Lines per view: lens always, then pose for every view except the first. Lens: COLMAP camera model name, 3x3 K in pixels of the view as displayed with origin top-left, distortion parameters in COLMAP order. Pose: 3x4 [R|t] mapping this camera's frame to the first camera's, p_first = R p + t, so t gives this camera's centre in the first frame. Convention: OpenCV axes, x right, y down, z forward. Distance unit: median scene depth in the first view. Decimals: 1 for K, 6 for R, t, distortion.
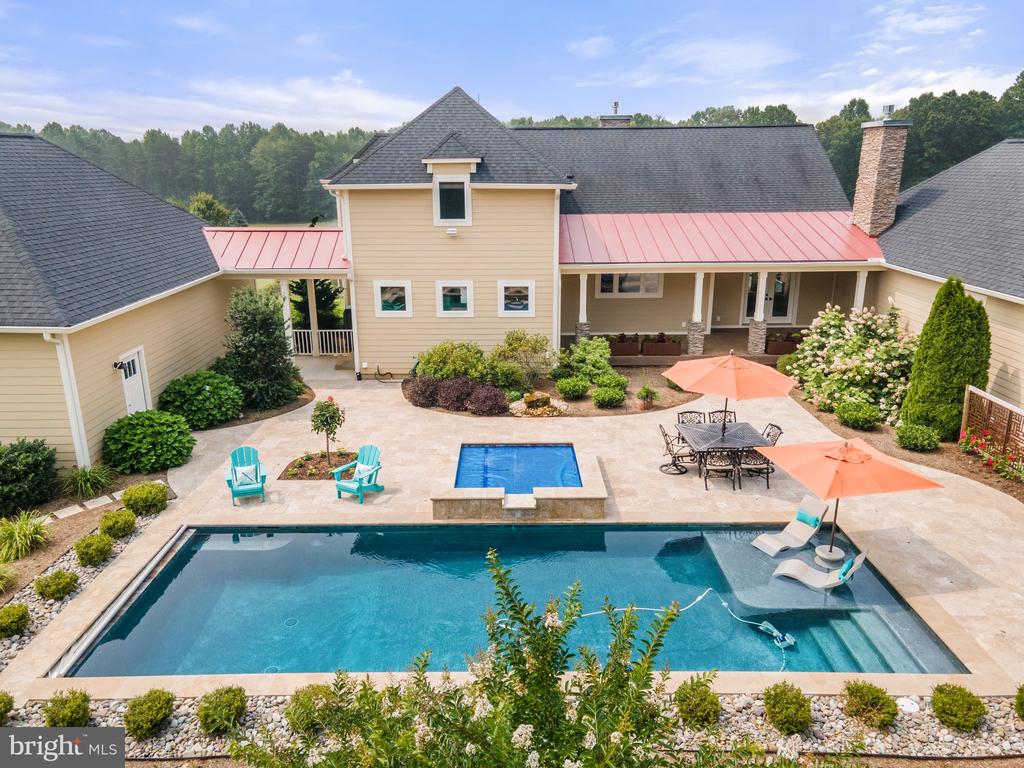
lens RADIAL K [[745.8, 0, 509.8], [0, 745.8, 385.0], [0, 0, 1]] dist [0.020724, 0.027361]
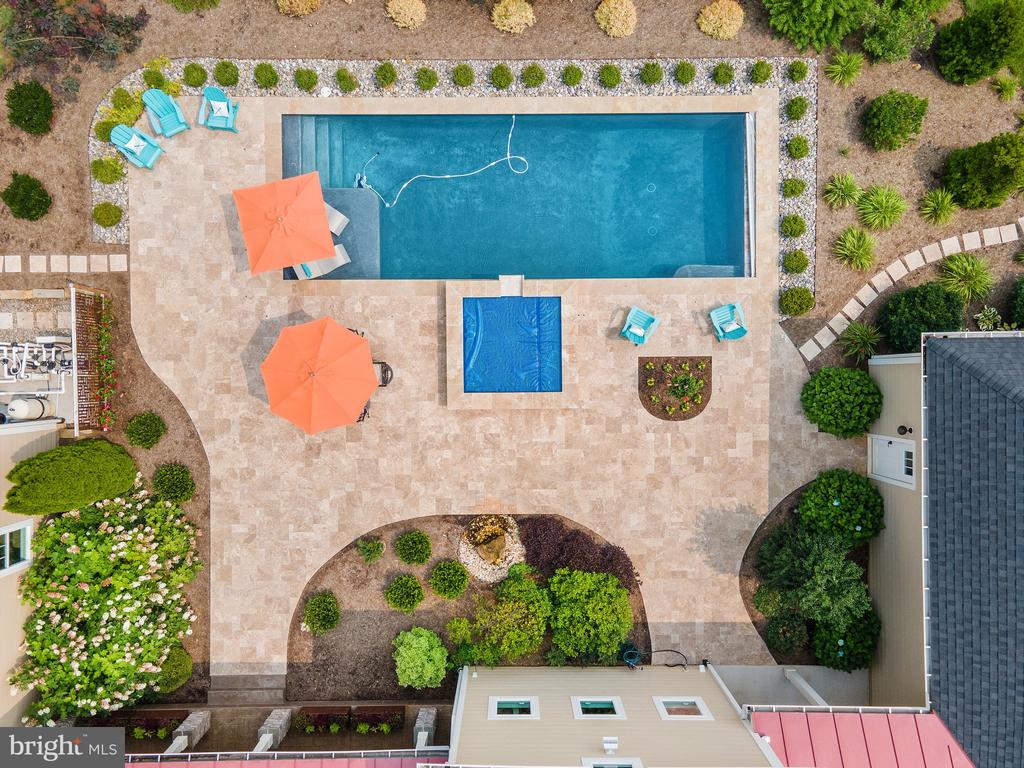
lens RADIAL K [[745.8, 0, 514.5], [0, 745.8, 392.8], [0, 0, 1]] dist [0.020724, 0.027361]
pose [[-0.999956, 0.007375, 0.005749, 0.000751], [0.003334, -0.293299, 0.956015, -0.761014], [0.008737, 0.955992, 0.293262, 0.506810]]
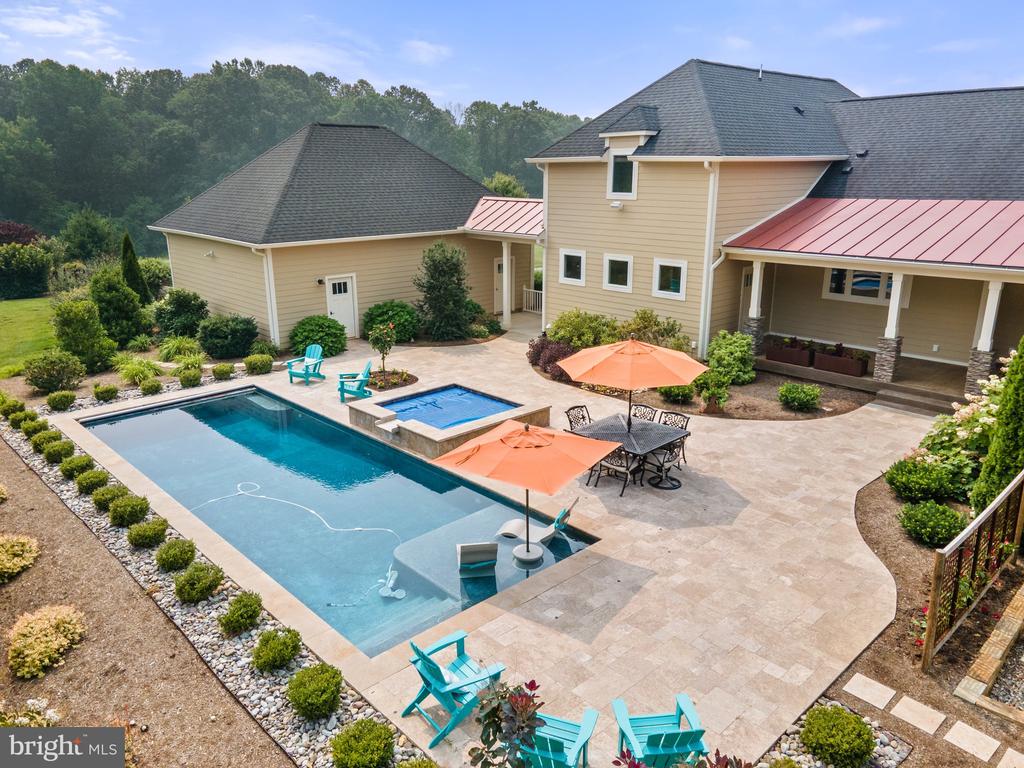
lens RADIAL K [[745.8, 0, 504.6], [0, 745.8, 385.0], [0, 0, 1]] dist [0.020724, 0.027361]
pose [[0.685607, 0.207412, -0.697799, 0.577013], [-0.208434, 0.974351, 0.084821, -0.022364], [0.697494, 0.087292, 0.711254, 0.197899]]
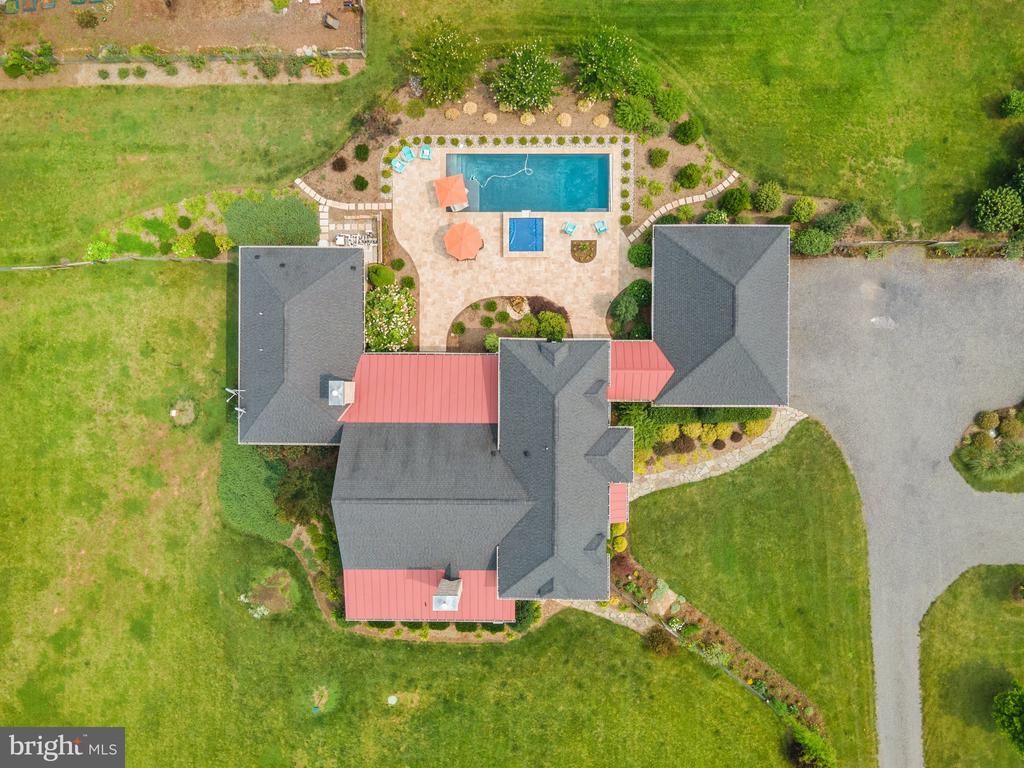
lens RADIAL K [[745.8, 0, 512.4], [0, 745.8, 400.1], [0, 0, 1]] dist [0.020724, 0.027361]
pose [[-0.999761, -0.001867, 0.021786, -0.000814], [0.021353, -0.297874, 0.954366, -2.442775], [0.004708, 0.954603, 0.297843, 0.492628]]
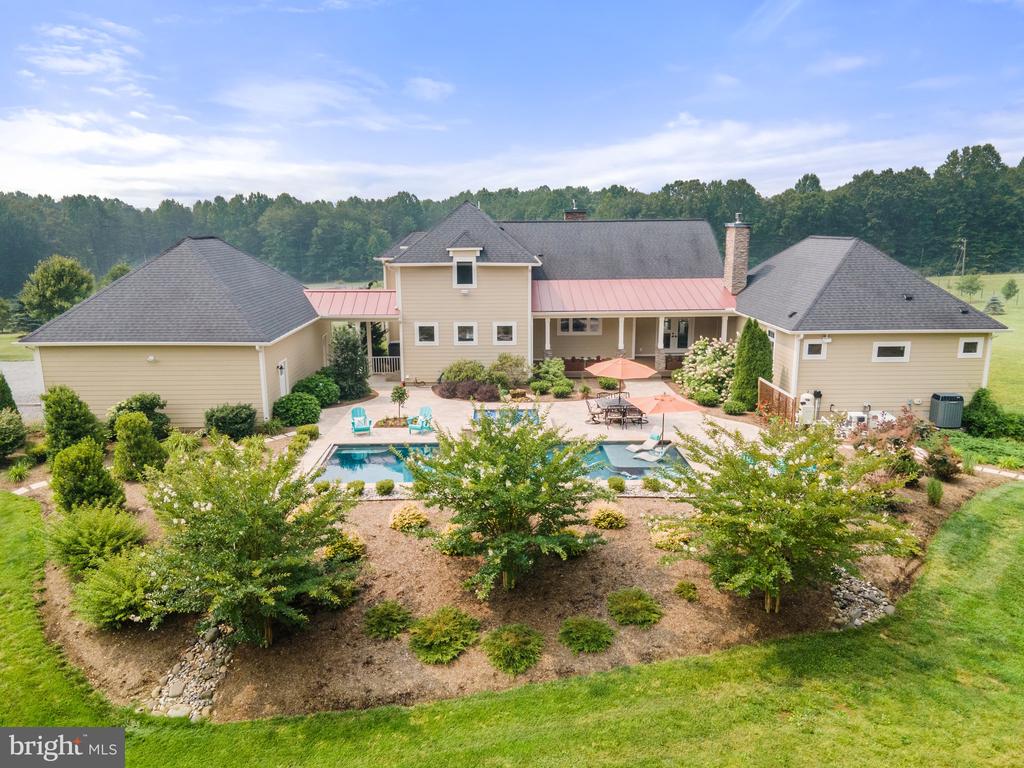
lens RADIAL K [[745.8, 0, 510.0], [0, 745.8, 378.2], [0, 0, 1]] dist [0.020724, 0.027361]
pose [[0.999857, -0.003498, 0.016541, -0.007032], [0.004917, 0.996237, -0.086532, 0.119565], [-0.016176, 0.086601, 0.996112, -0.587114]]
